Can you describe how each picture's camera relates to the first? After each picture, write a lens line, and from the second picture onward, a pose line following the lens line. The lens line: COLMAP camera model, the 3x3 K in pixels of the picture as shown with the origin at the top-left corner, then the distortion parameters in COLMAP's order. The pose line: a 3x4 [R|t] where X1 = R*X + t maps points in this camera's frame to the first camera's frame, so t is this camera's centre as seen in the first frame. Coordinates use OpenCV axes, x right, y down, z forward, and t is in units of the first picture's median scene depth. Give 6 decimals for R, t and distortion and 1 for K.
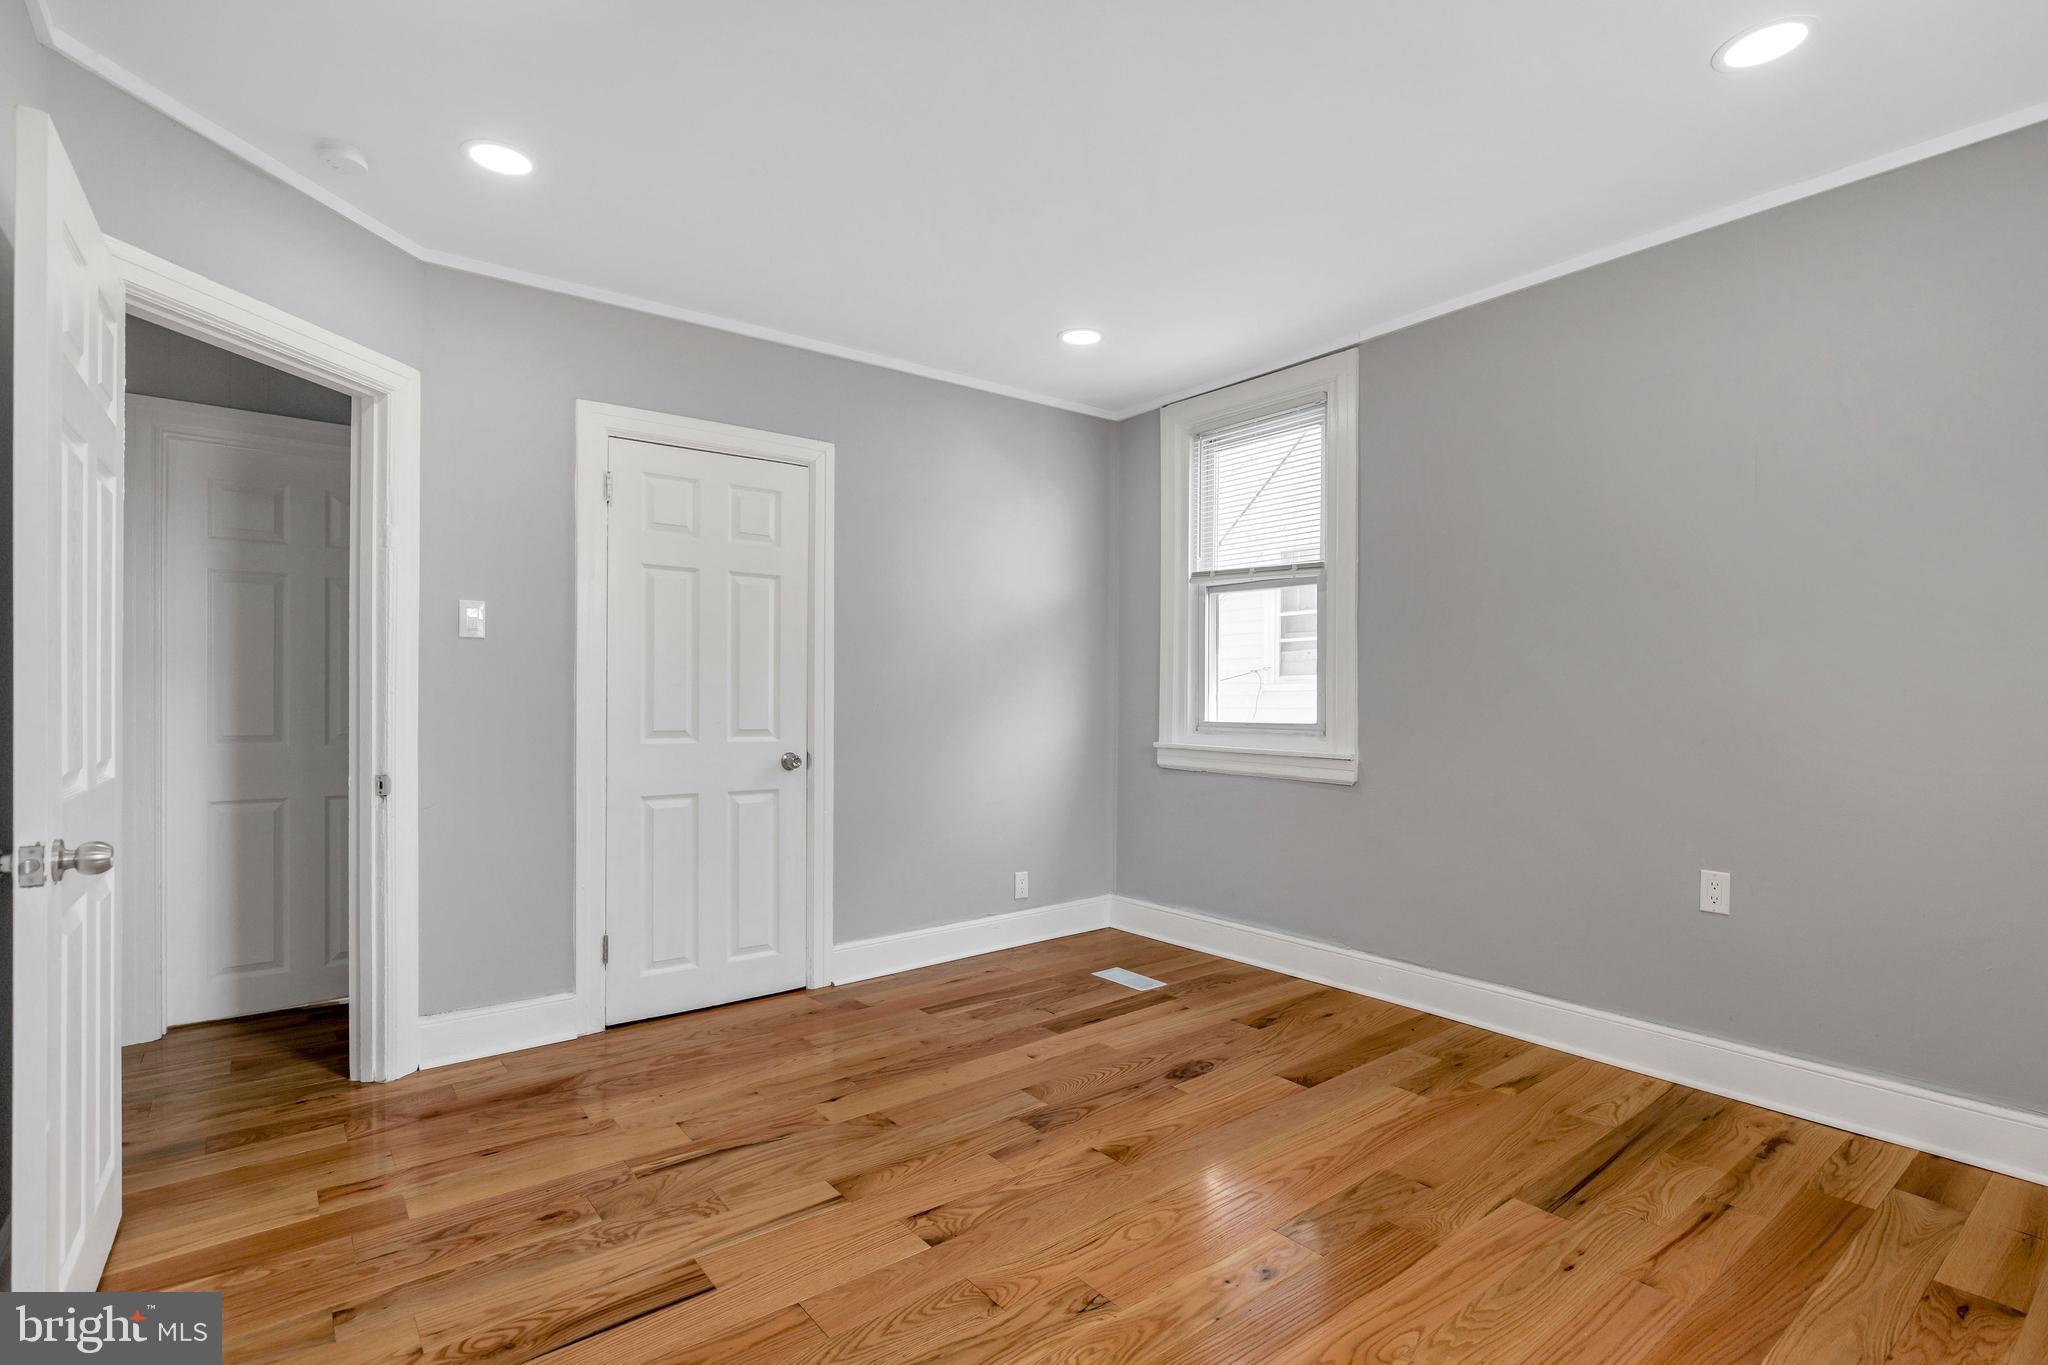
lens RADIAL K [[970.7, 0, 1054.9], [0, 970.7, 688.8], [0, 0, 1]] dist [-0.001007, -0.000205]
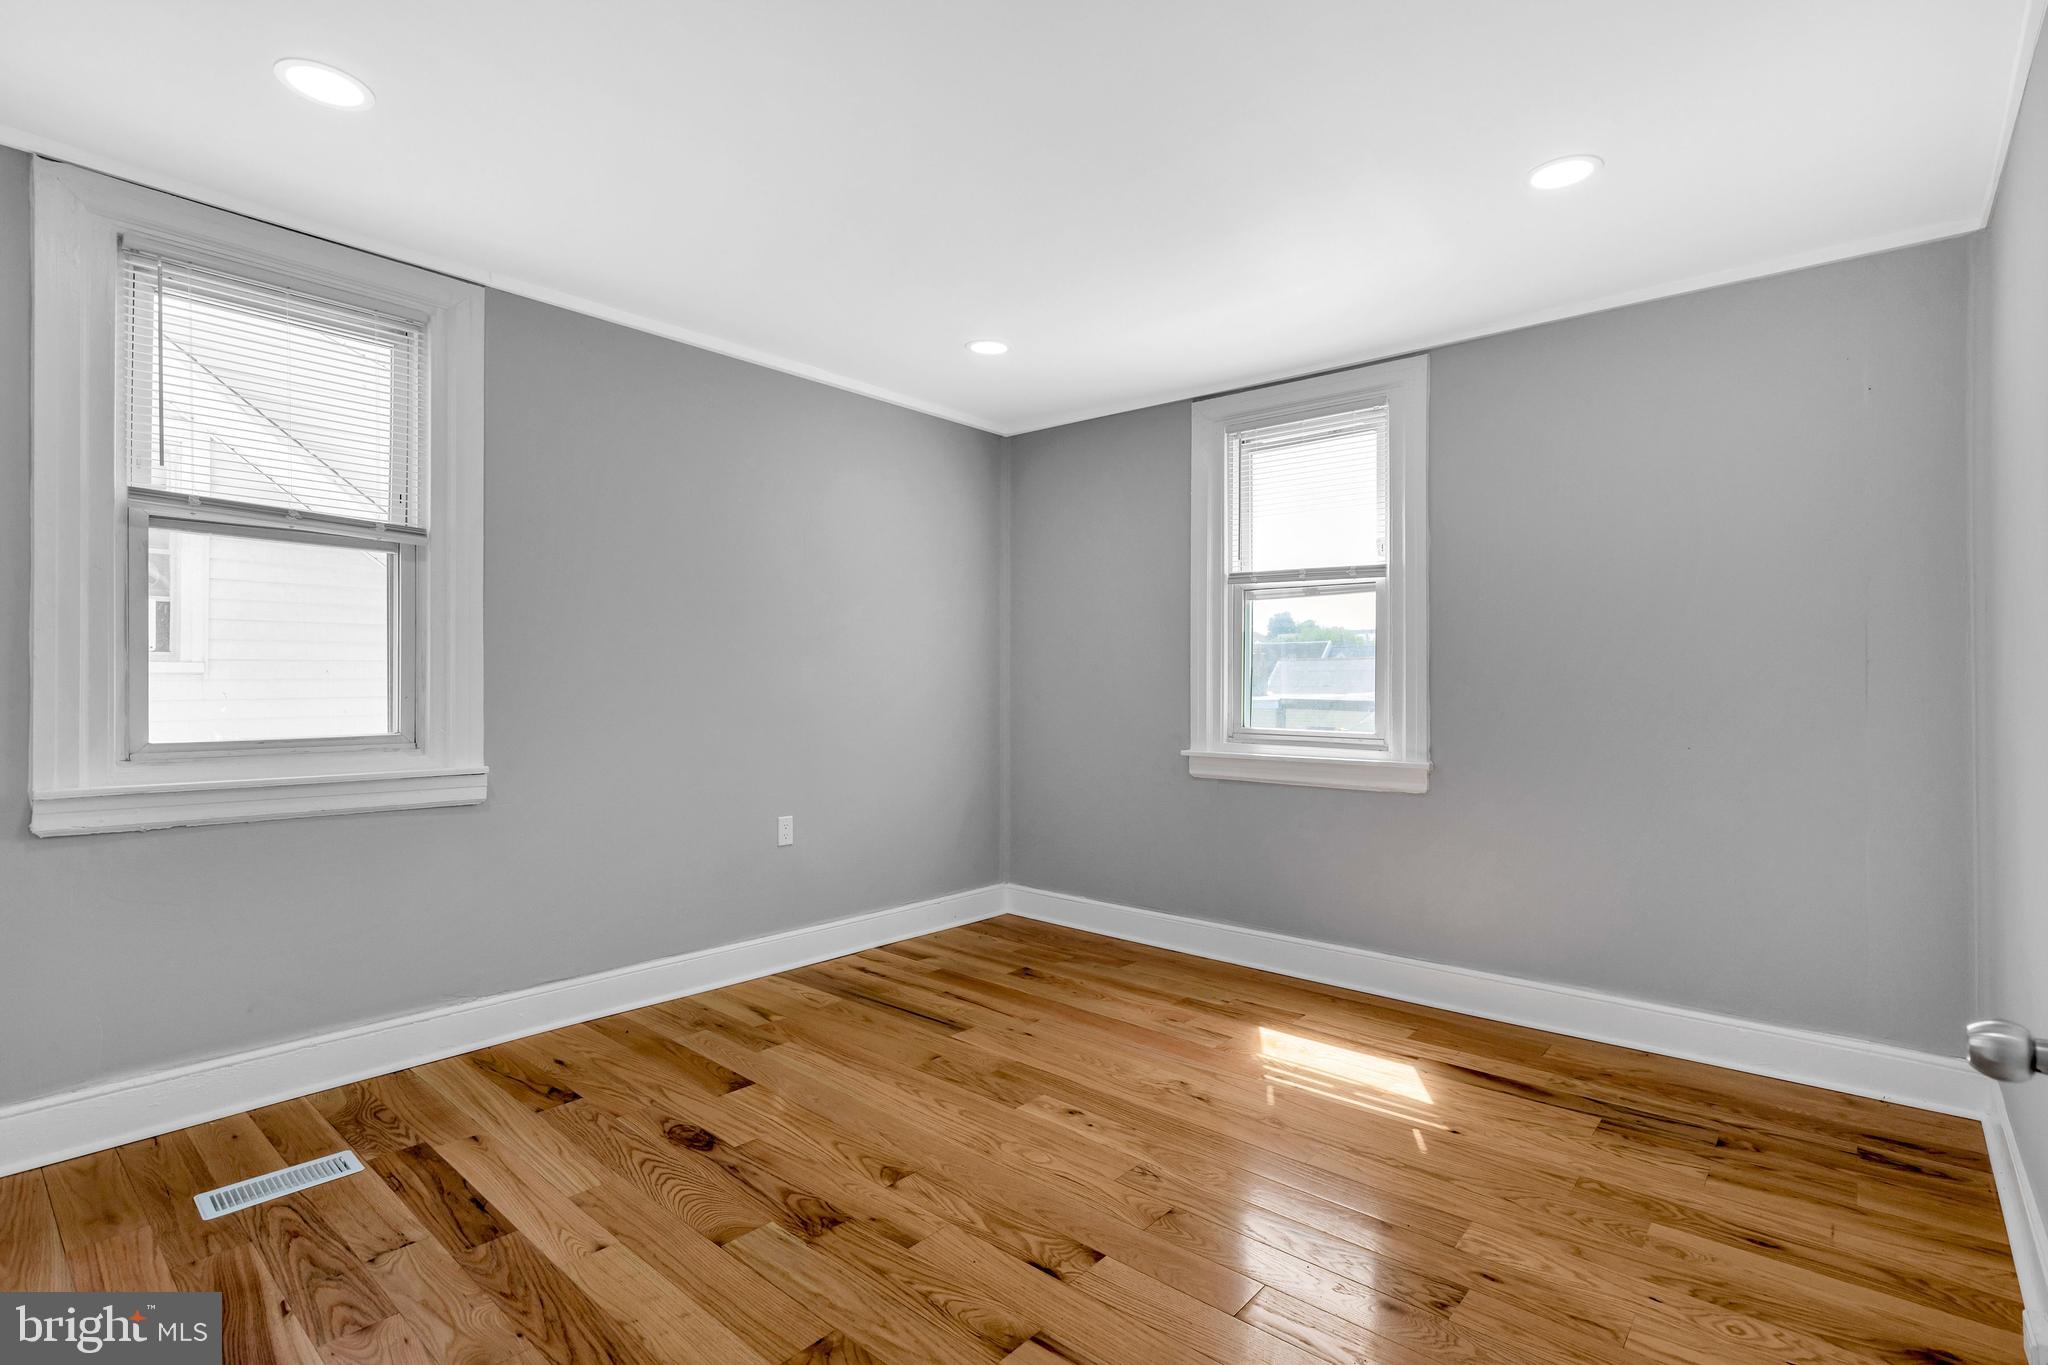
lens RADIAL K [[948.9, 0, 1022.3], [0, 948.9, 673.7], [0, 0, 1]] dist [-0.000293, 0.000121]
pose [[-0.160223, 0.008373, 0.987045, -0.700026], [-0.010435, 0.999894, -0.010176, -0.011889], [-0.987026, -0.011931, -0.160119, 0.802521]]
